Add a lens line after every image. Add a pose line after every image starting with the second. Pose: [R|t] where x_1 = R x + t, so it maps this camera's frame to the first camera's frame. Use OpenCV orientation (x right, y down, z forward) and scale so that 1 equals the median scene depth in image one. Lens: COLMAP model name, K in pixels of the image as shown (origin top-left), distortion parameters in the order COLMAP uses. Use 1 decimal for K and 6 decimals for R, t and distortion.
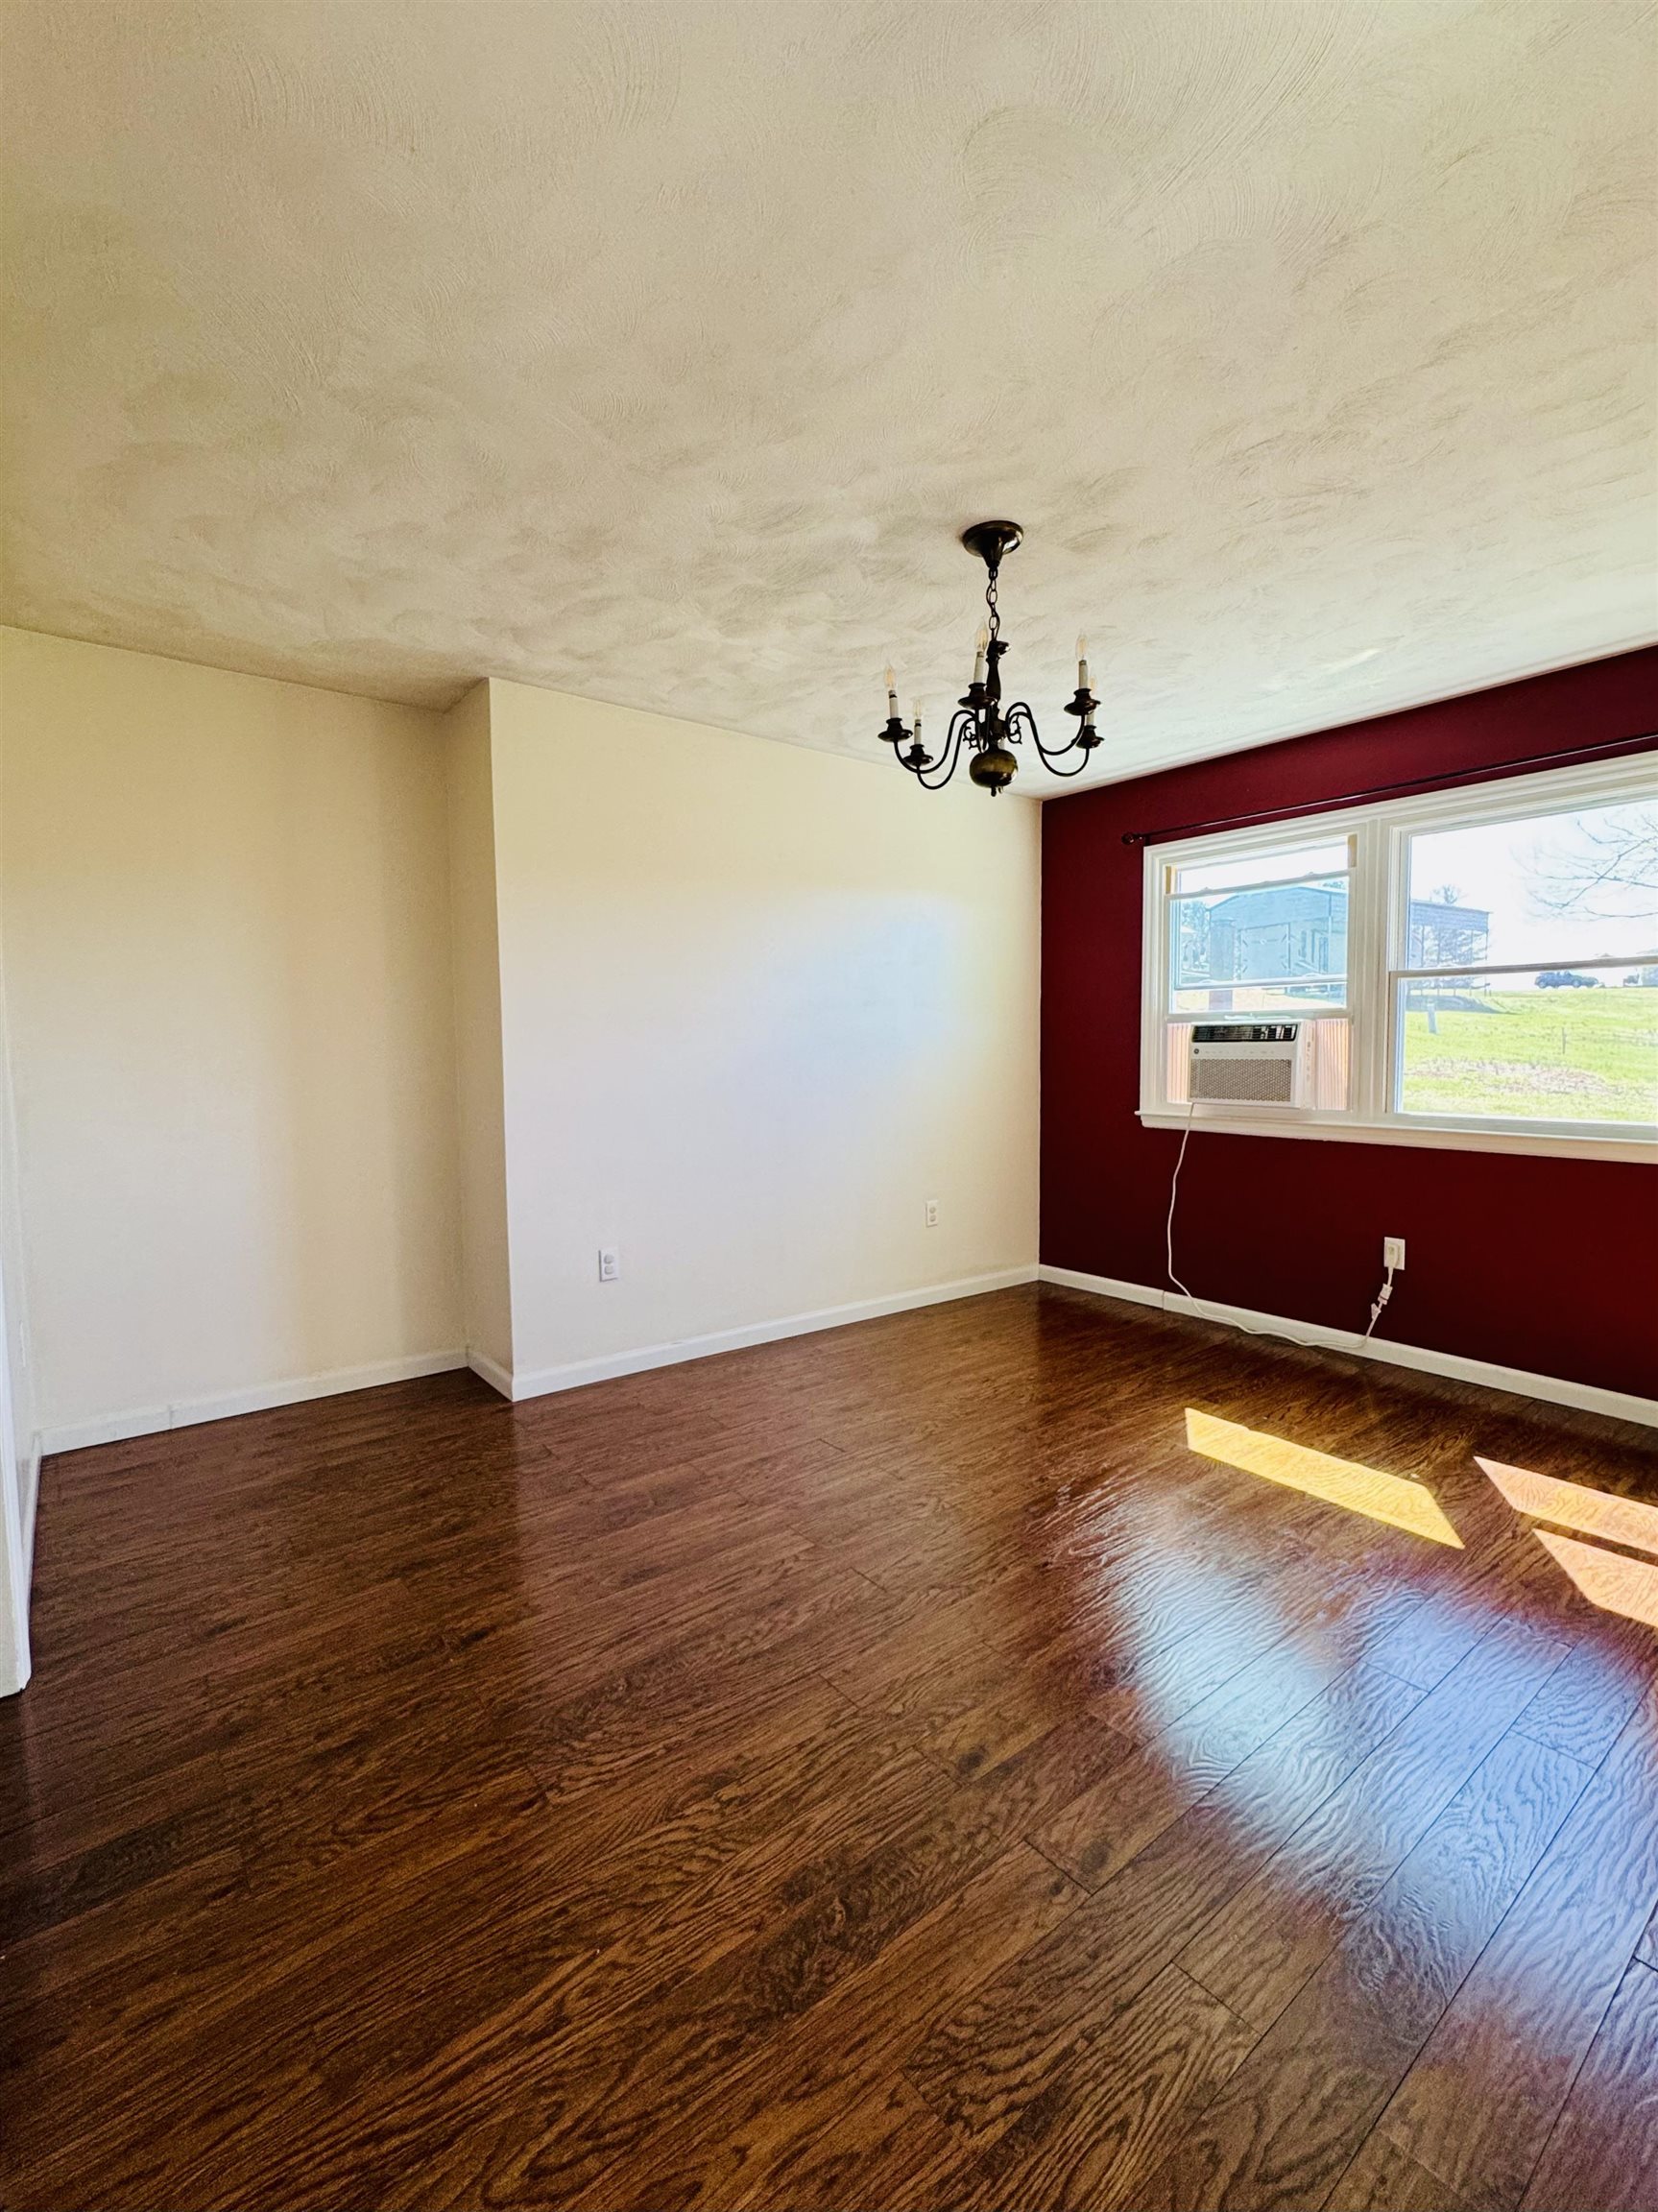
lens RADIAL K [[888.0, 0, 829.0], [0, 888.0, 1106.0], [0, 0, 1]] dist [0.000487, -0.000671]
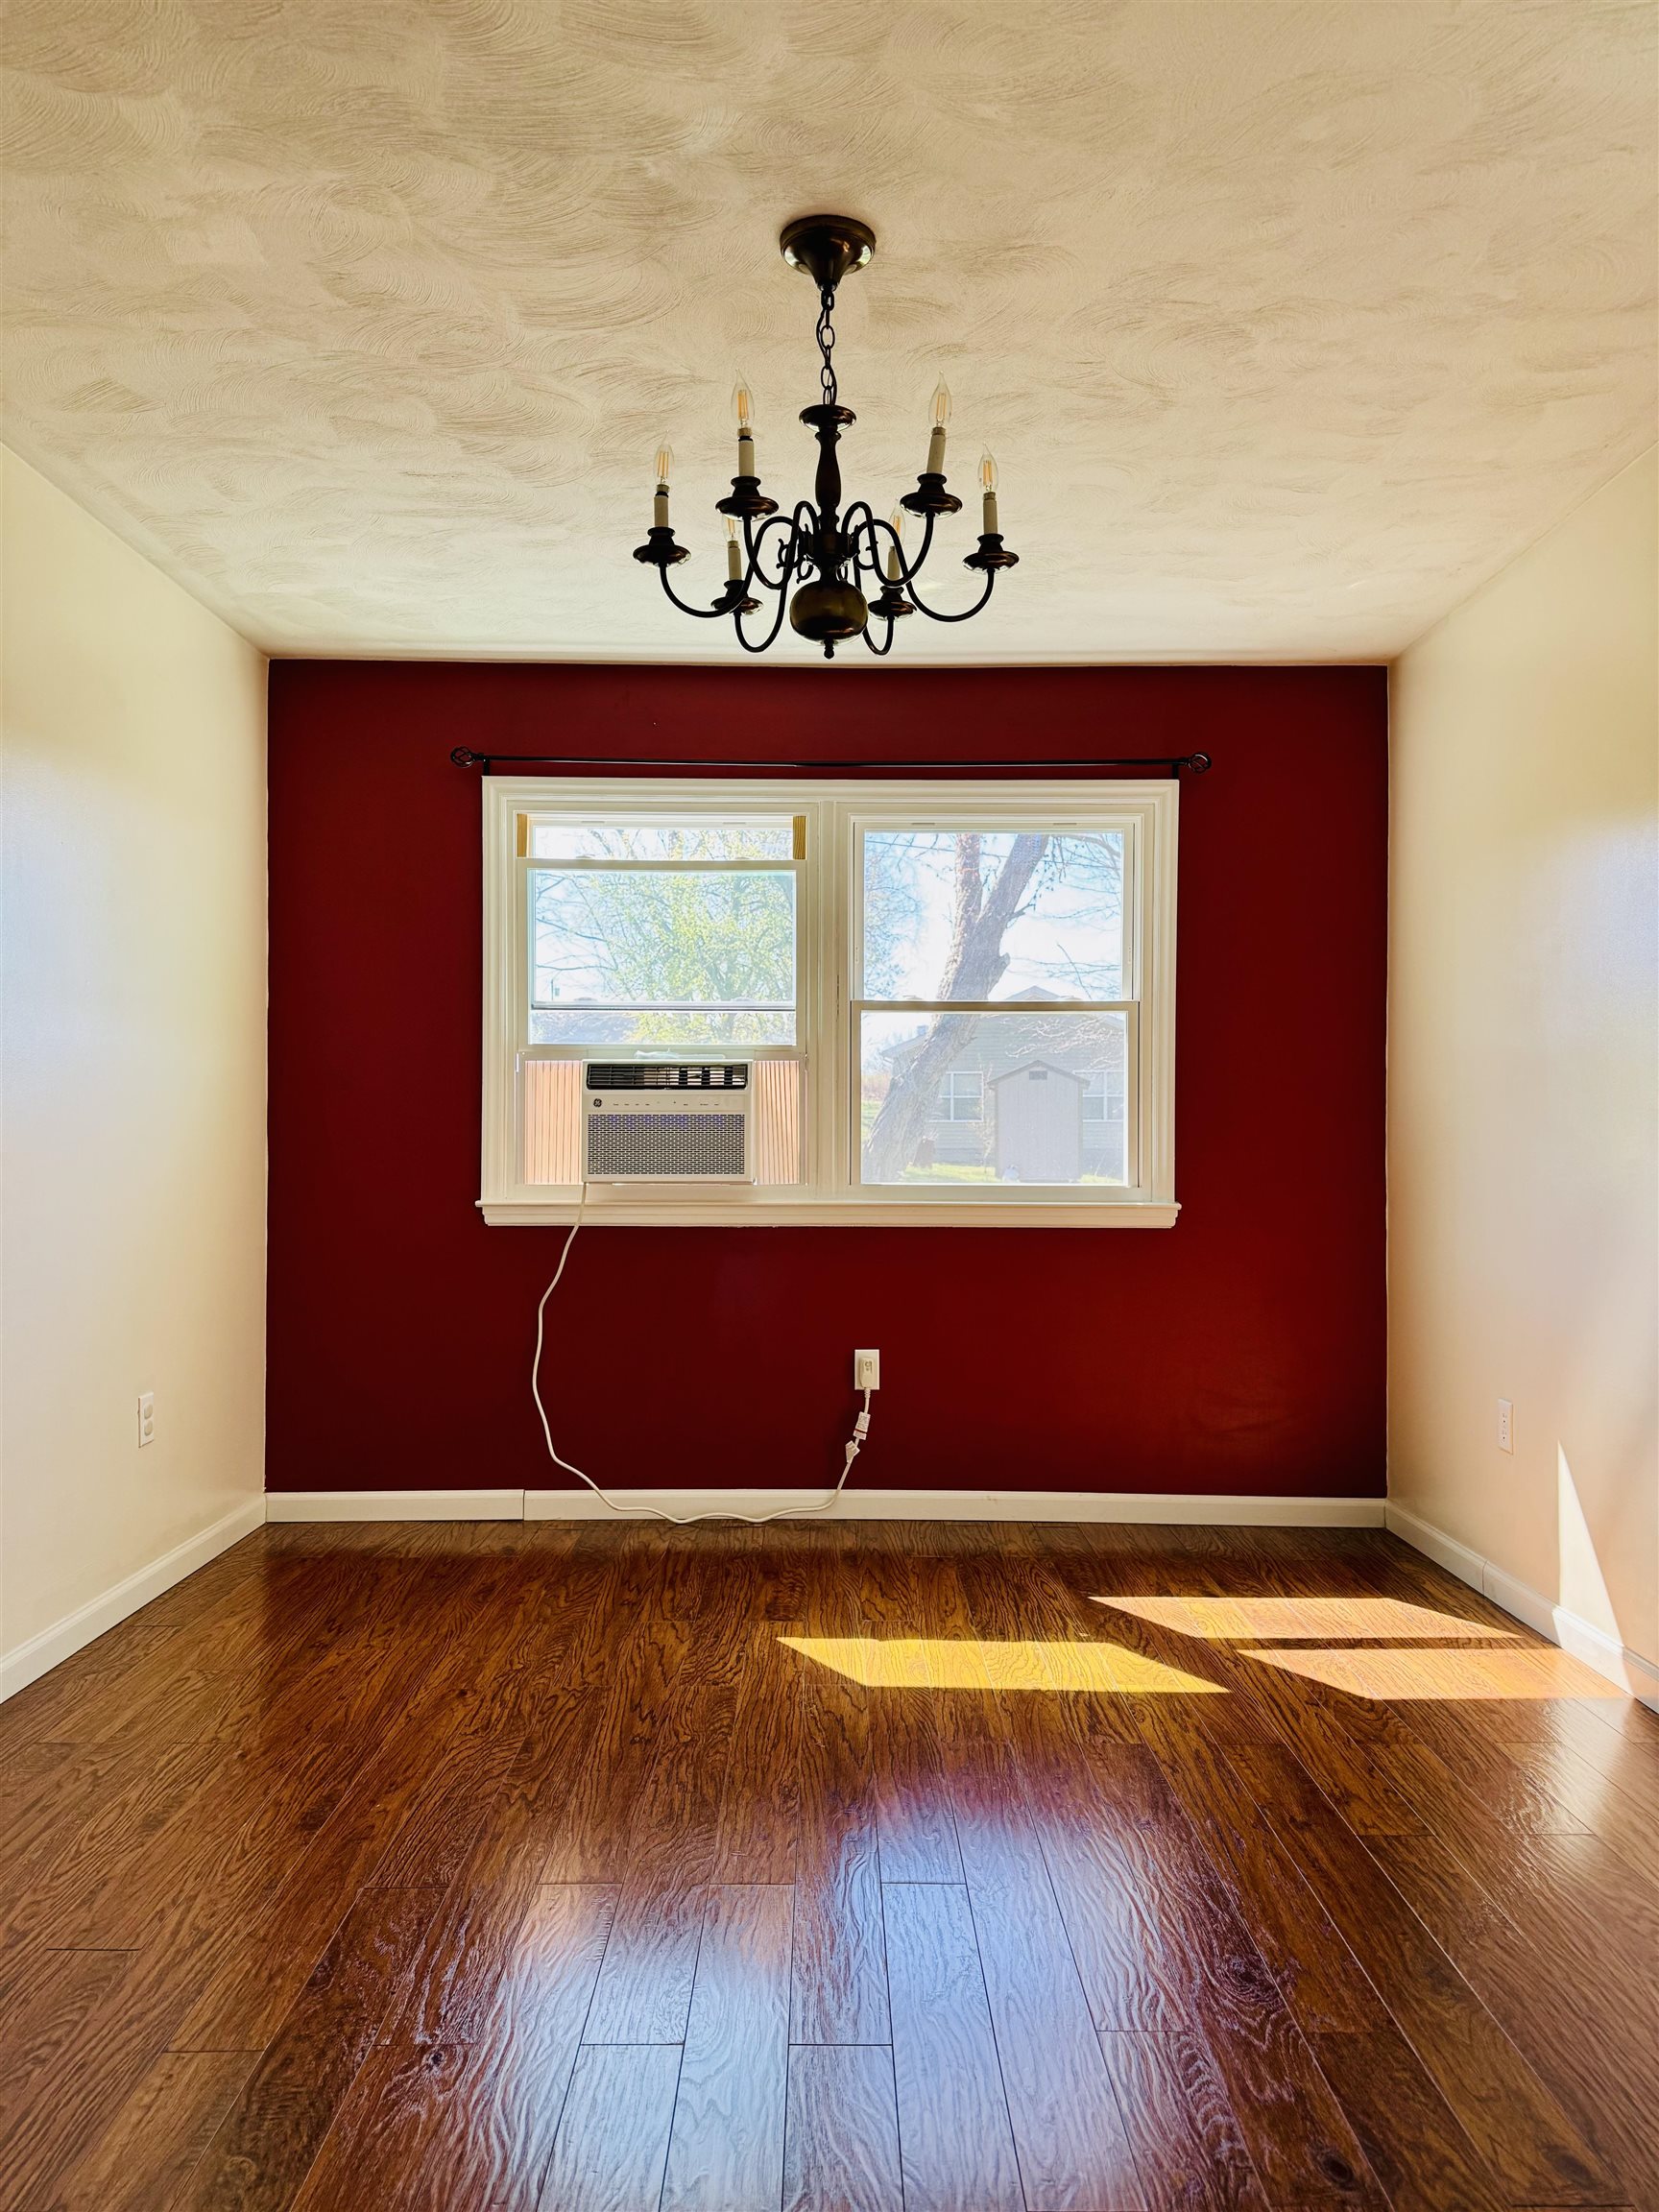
lens RADIAL K [[1448.0, 0, 829.5], [0, 1448.0, 1106.0], [0, 0, 1]] dist [0.073119, -0.073088]
pose [[0.655413, 0.020390, 0.754995, -0.359780], [0.039086, 0.997380, -0.060867, 0.016662], [-0.754258, 0.069403, 0.652899, 0.226006]]
